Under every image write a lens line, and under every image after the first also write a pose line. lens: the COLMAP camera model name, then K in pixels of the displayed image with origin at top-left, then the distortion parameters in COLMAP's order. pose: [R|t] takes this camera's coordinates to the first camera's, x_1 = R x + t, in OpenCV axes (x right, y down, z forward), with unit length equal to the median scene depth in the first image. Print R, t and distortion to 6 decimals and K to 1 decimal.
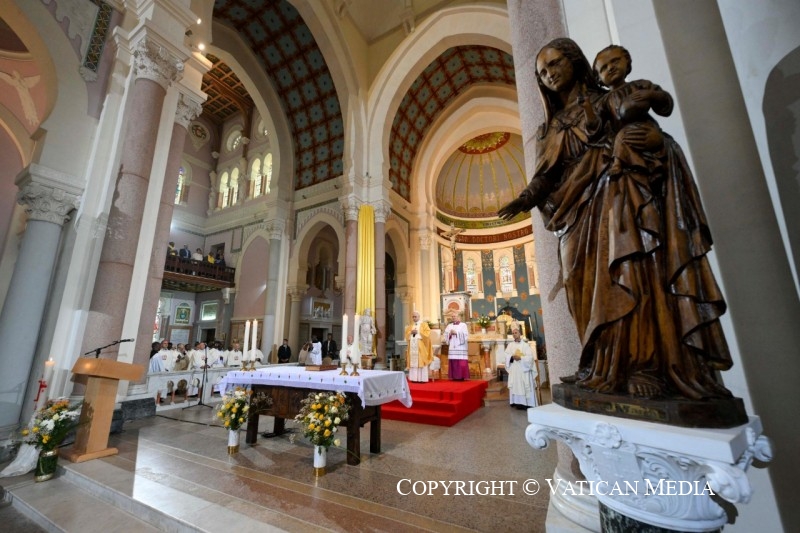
lens RADIAL K [[321.2, 0, 394.6], [0, 321.2, 267.4], [0, 0, 1]] dist [0.002071, 0.000020]
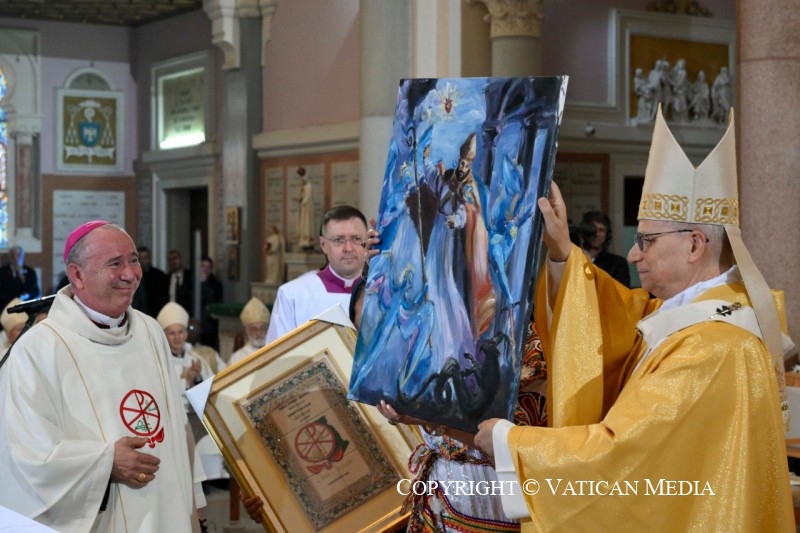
lens RADIAL K [[1513.8, 0, 398.9], [0, 1513.8, 262.3], [0, 0, 1]] dist [-0.007940, 0.000000]
pose [[0.878248, 0.015454, -0.477955, 0.040735], [0.101241, 0.970813, 0.217421, 0.031618], [0.467365, -0.239338, 0.851051, 0.180870]]
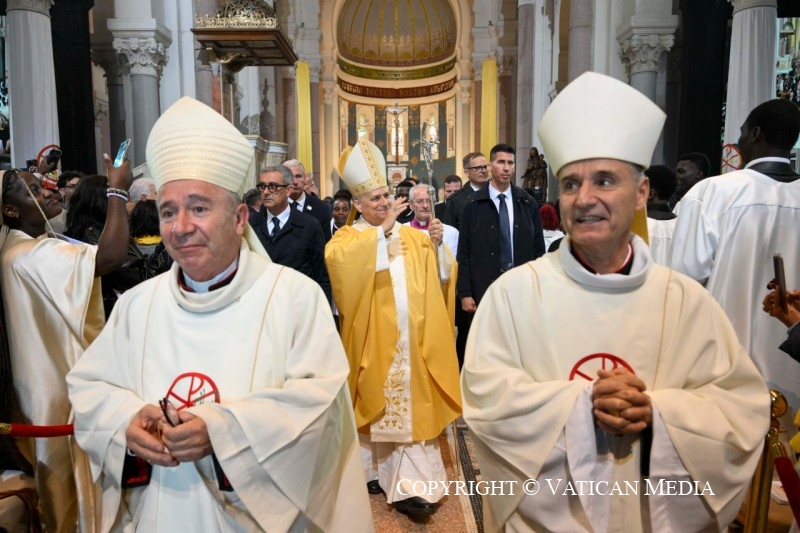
lens RADIAL K [[565.6, 0, 399.4], [0, 565.6, 266.5], [0, 0, 1]] dist [-0.000062, 0.000891]
pose [[0.870685, -0.045975, 0.489687, -0.520308], [-0.116116, 0.948264, 0.295488, -0.114061], [-0.477937, -0.314138, 0.820301, -0.520517]]
